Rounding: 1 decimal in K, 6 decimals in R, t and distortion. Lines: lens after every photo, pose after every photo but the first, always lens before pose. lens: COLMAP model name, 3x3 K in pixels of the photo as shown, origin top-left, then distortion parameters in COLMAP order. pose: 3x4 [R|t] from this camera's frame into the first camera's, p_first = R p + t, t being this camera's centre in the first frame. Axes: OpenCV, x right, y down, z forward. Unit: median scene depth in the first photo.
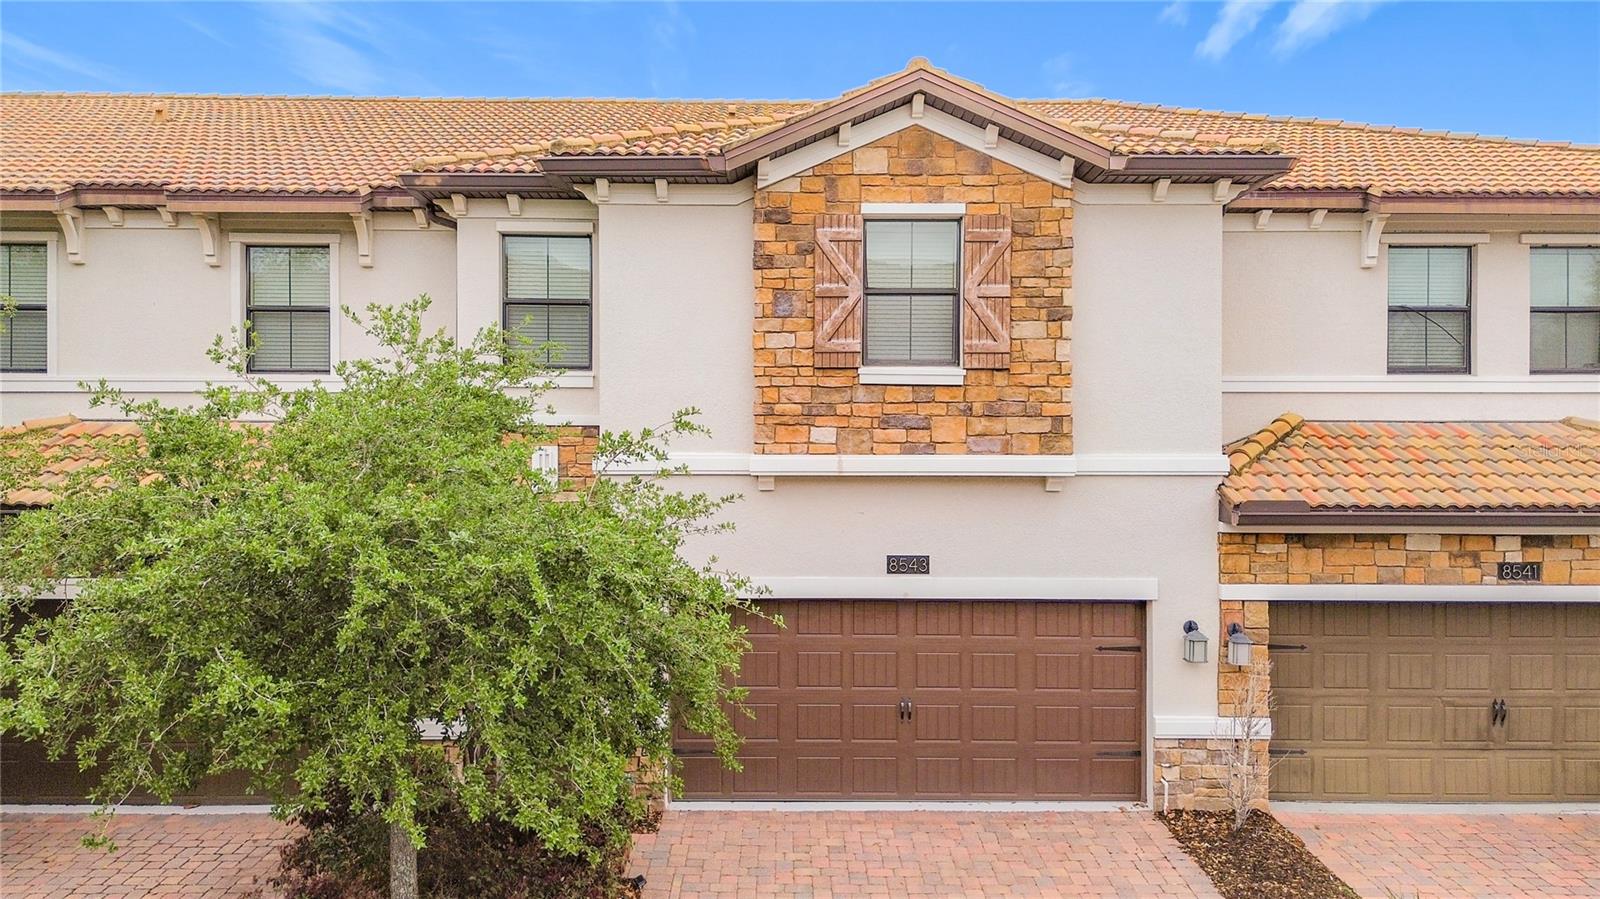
lens RADIAL K [[1161.0, 0, 800.0], [0, 1161.0, 449.5], [0, 0, 1]] dist [0.010805, -0.001894]
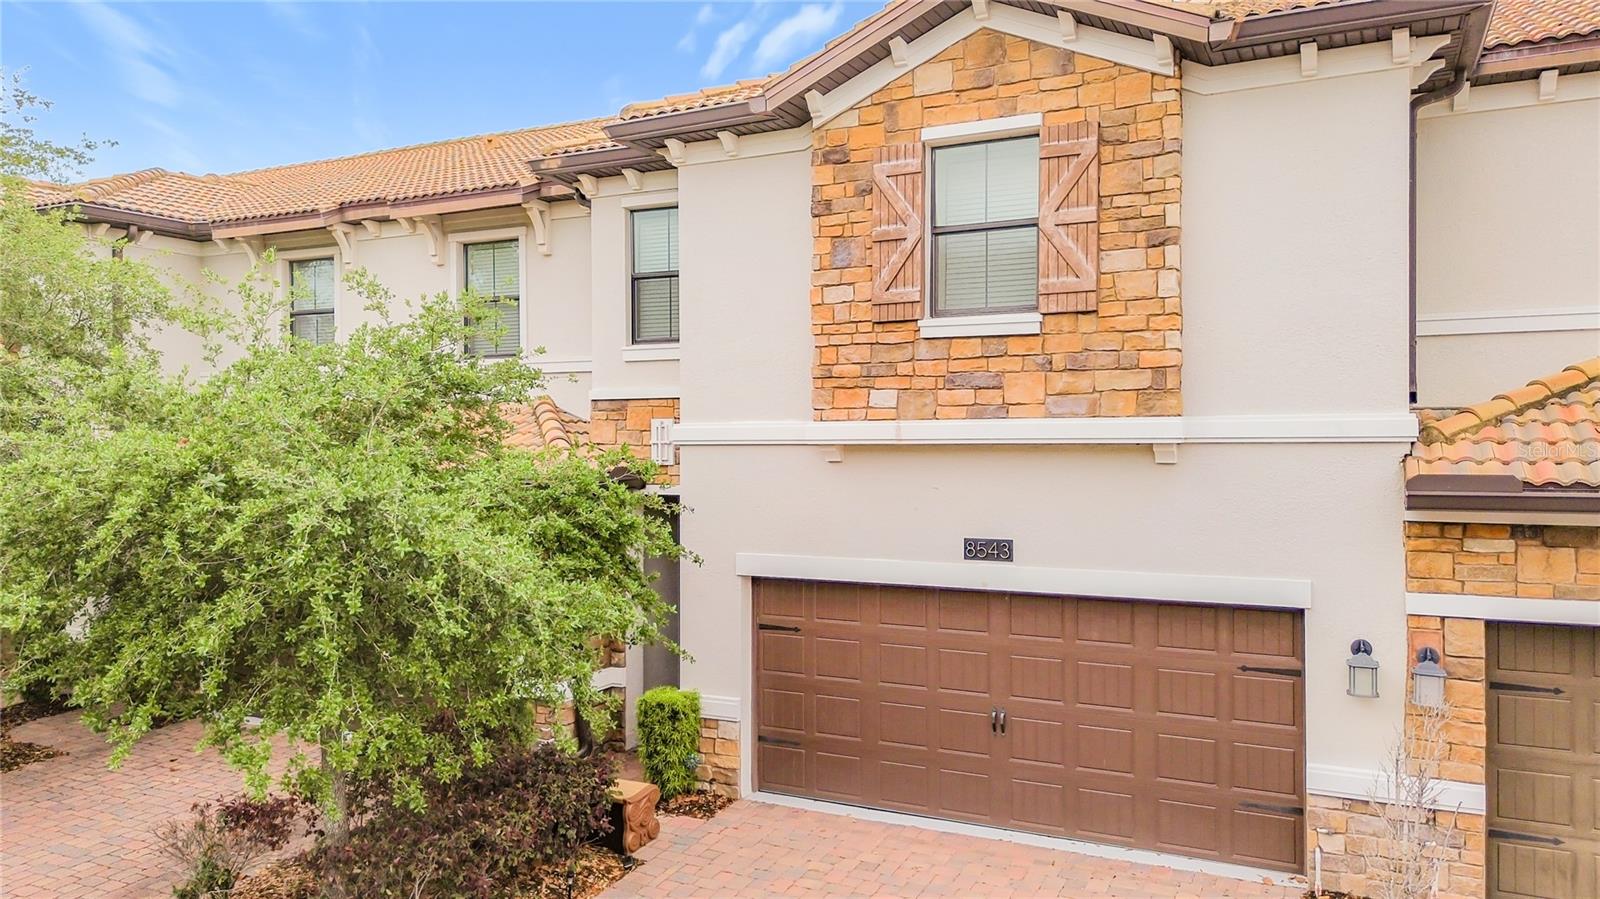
lens RADIAL K [[1165.8, 0, 794.0], [0, 1165.8, 462.4], [0, 0, 1]] dist [0.001896, -0.003721]
pose [[0.884497, 0.002002, -0.466541, 0.371490], [0.001718, 0.999970, 0.007549, 0.029331], [0.466542, -0.007479, 0.884467, 0.184045]]
